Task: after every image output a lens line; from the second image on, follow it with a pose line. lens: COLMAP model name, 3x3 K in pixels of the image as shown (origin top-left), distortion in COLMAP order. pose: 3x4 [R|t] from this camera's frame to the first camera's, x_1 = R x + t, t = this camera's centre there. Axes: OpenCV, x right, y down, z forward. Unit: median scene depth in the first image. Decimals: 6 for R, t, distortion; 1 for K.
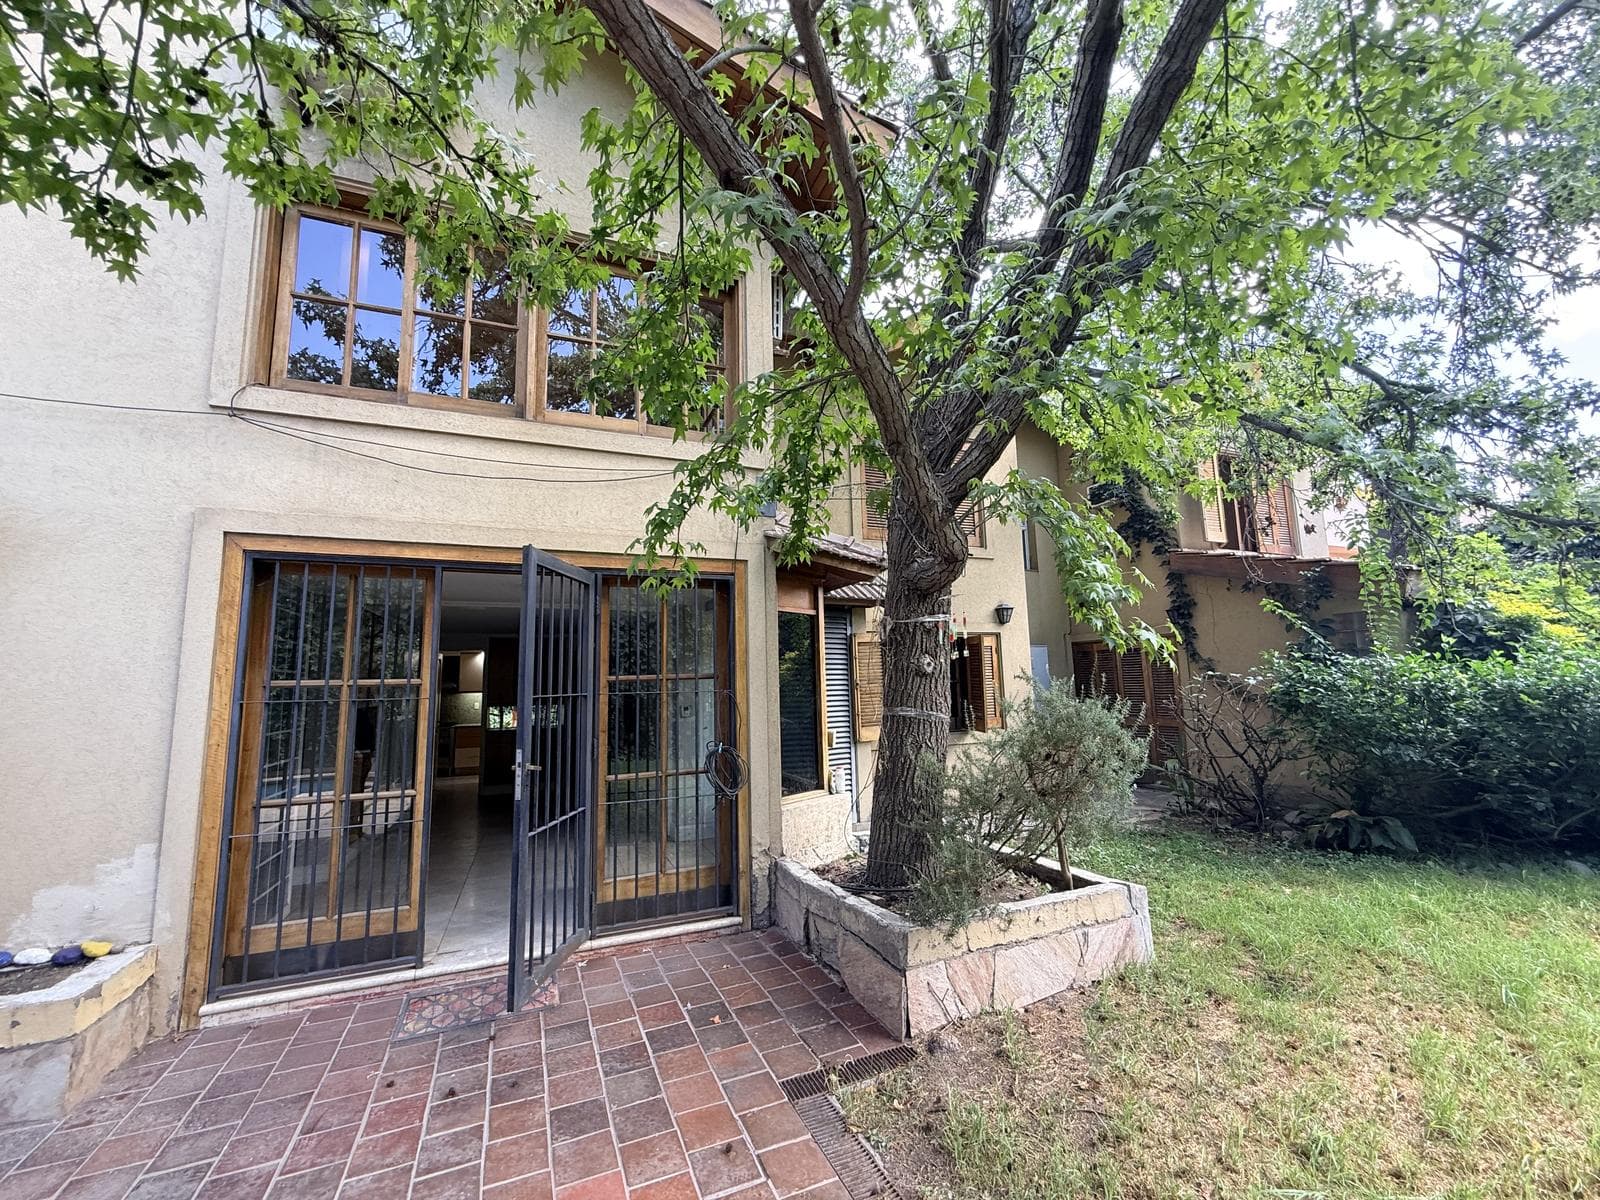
lens RADIAL K [[635.1, 0, 799.4], [0, 635.1, 603.1], [0, 0, 1]] dist [-0.001360, 0.000975]
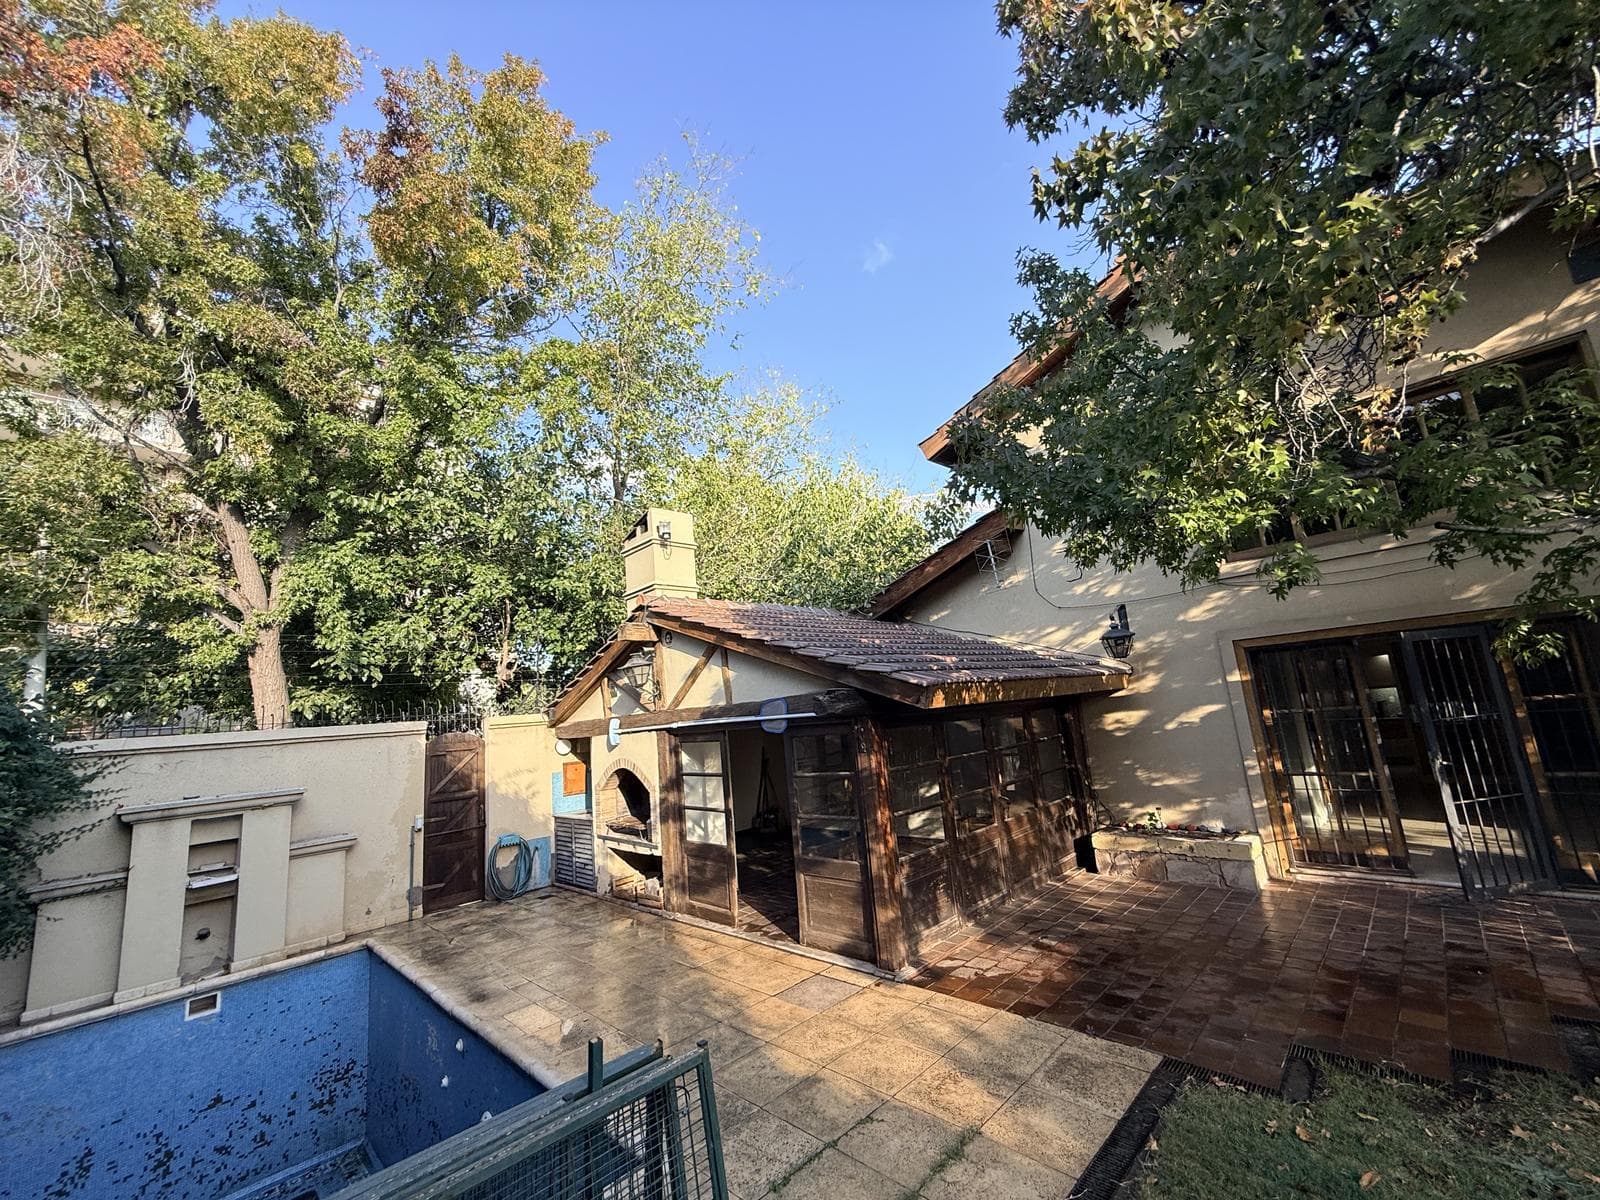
lens RADIAL K [[635.1, 0, 797.8], [0, 635.1, 600.6], [0, 0, 1]] dist [-0.001360, 0.000975]
pose [[0.364319, -0.173541, -0.914962, 0.424488], [0.196197, 0.974736, -0.106757, -0.251096], [0.910373, -0.140619, 0.389163, -0.917760]]
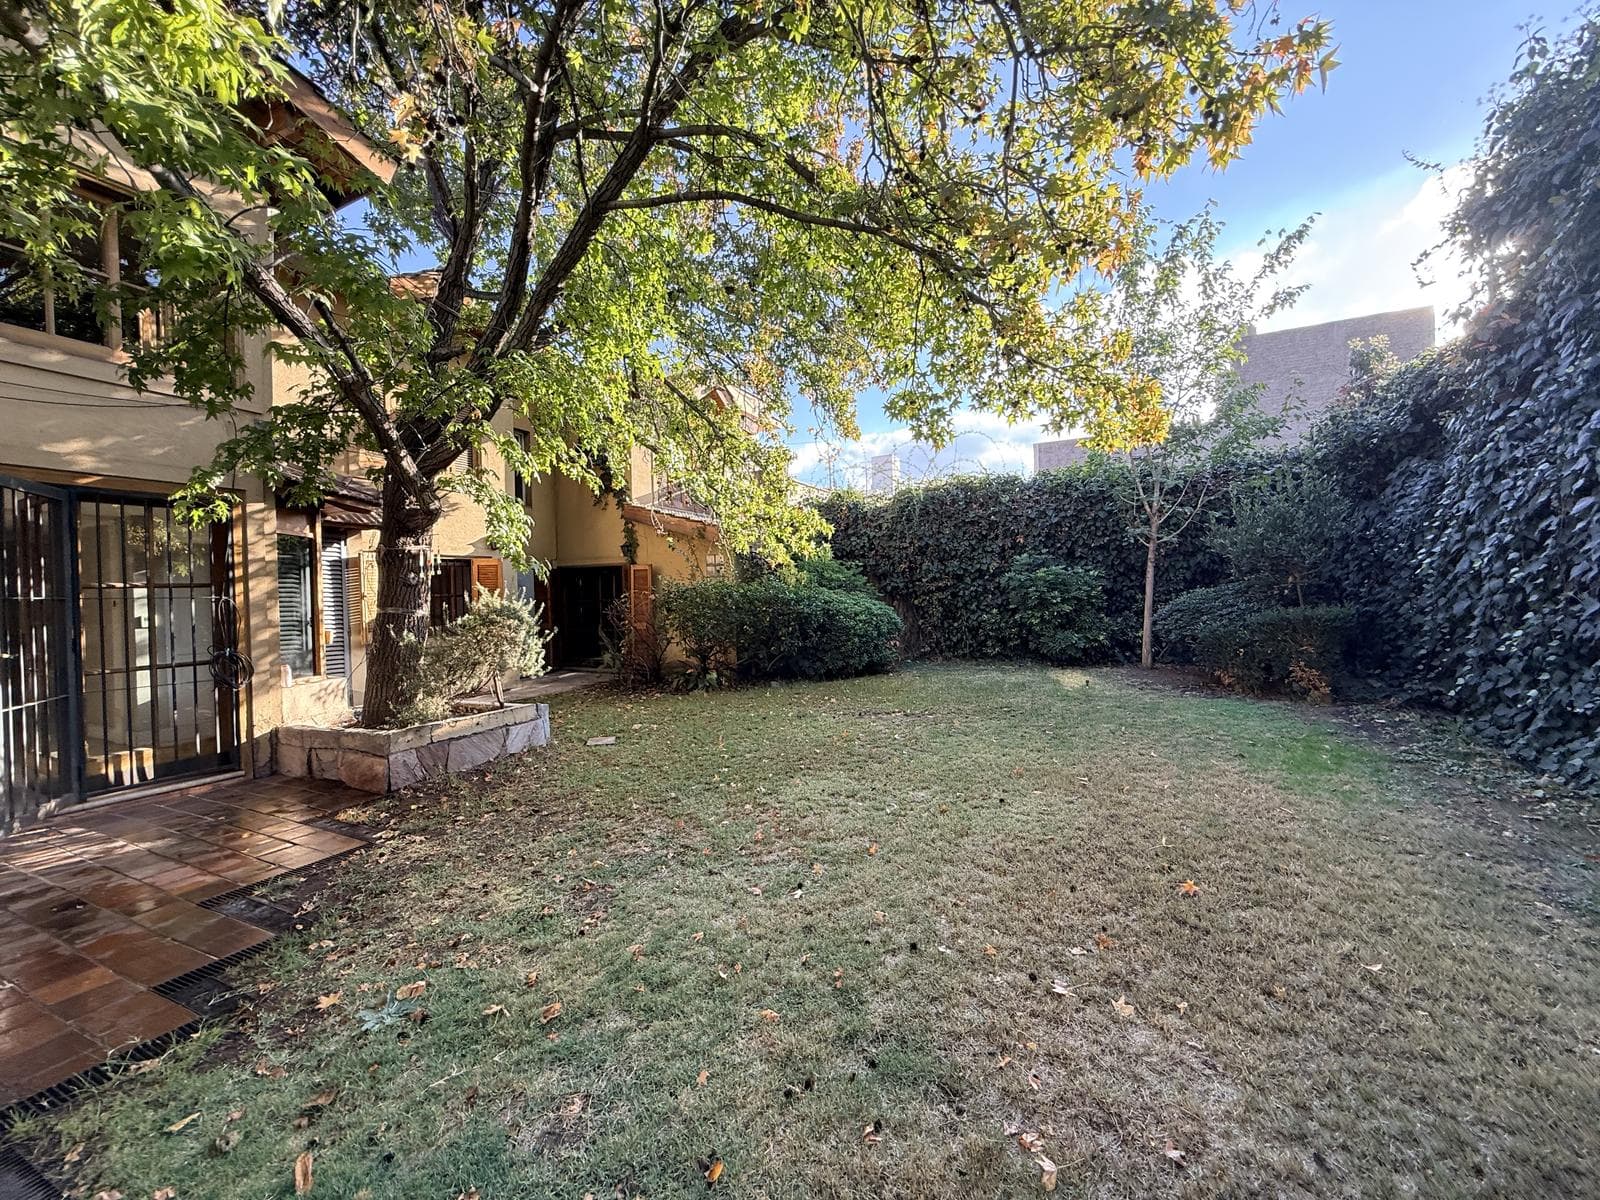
lens RADIAL K [[635.1, 0, 791.5], [0, 635.1, 600.5], [0, 0, 1]] dist [-0.001360, 0.000975]
pose [[0.761499, -0.000039, 0.648167, -0.083773], [-0.078406, 0.992651, 0.092176, -0.057668], [-0.643407, -0.121012, 0.755899, -0.684197]]
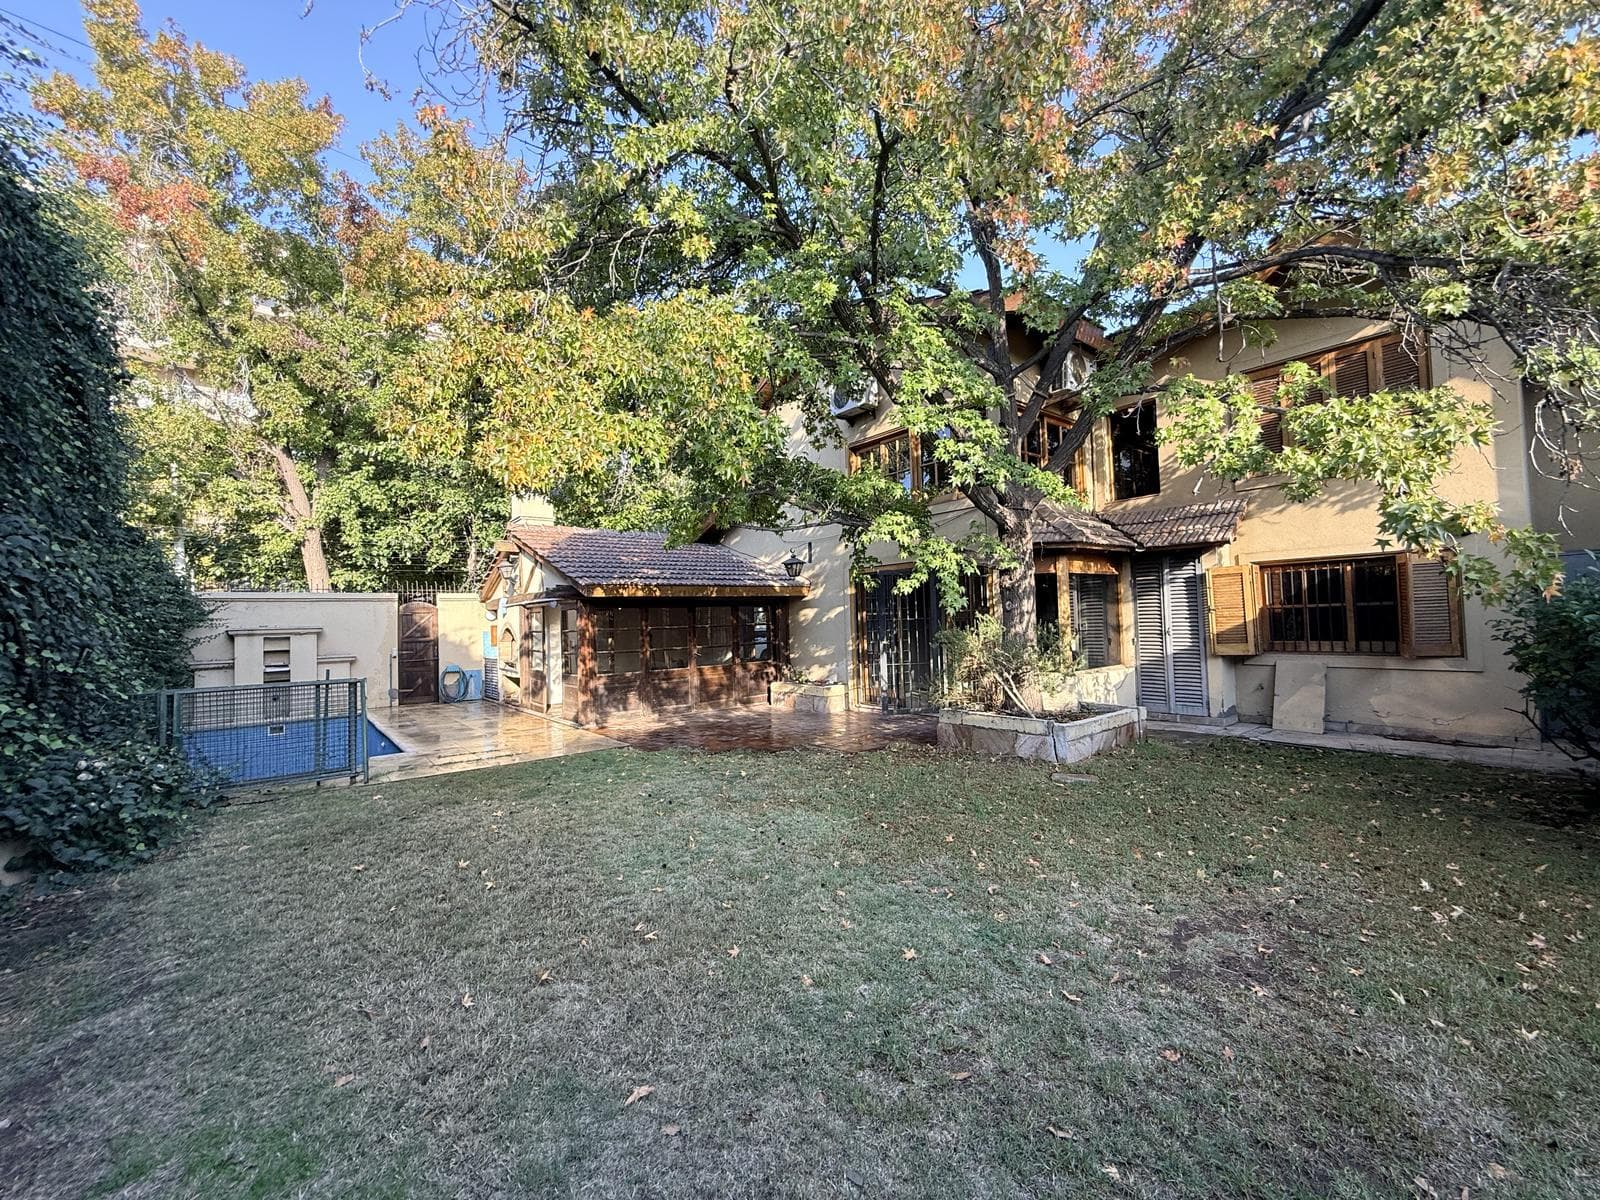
lens RADIAL K [[635.1, 0, 798.4], [0, 635.1, 599.0], [0, 0, 1]] dist [-0.001360, 0.000975]
pose [[0.274217, -0.015539, -0.961542, 1.867844], [0.146945, 0.988805, 0.025927, -0.070065], [0.950375, -0.148403, 0.273431, -0.165682]]
